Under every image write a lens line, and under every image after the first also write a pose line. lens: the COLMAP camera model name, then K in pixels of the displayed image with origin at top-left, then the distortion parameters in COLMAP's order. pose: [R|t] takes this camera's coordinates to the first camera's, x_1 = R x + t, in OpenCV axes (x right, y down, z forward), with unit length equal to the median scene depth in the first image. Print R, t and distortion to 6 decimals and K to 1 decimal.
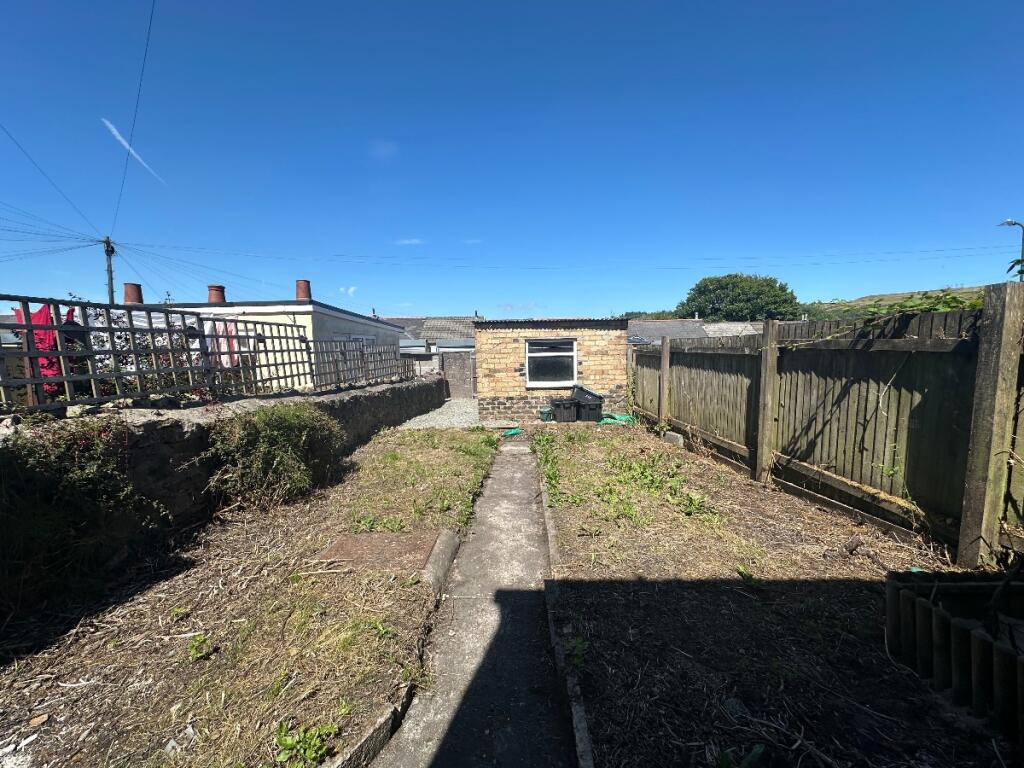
lens RADIAL K [[408.5, 0, 513.0], [0, 408.5, 382.8], [0, 0, 1]] dist [-0.002668, 0.000318]
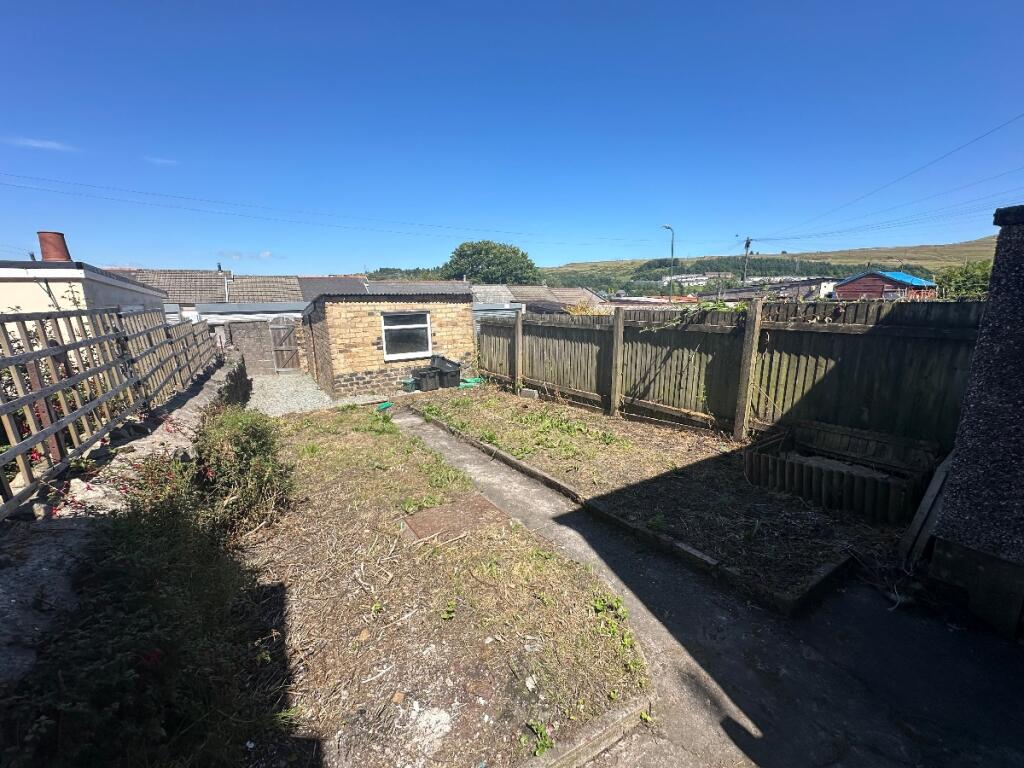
lens RADIAL K [[408.5, 0, 511.5], [0, 408.5, 384.6], [0, 0, 1]] dist [-0.002668, 0.000318]
pose [[0.837943, -0.108242, 0.534917, -0.267179], [0.049924, 0.991228, 0.122372, -0.039985], [-0.543470, -0.075836, 0.835996, -0.020861]]
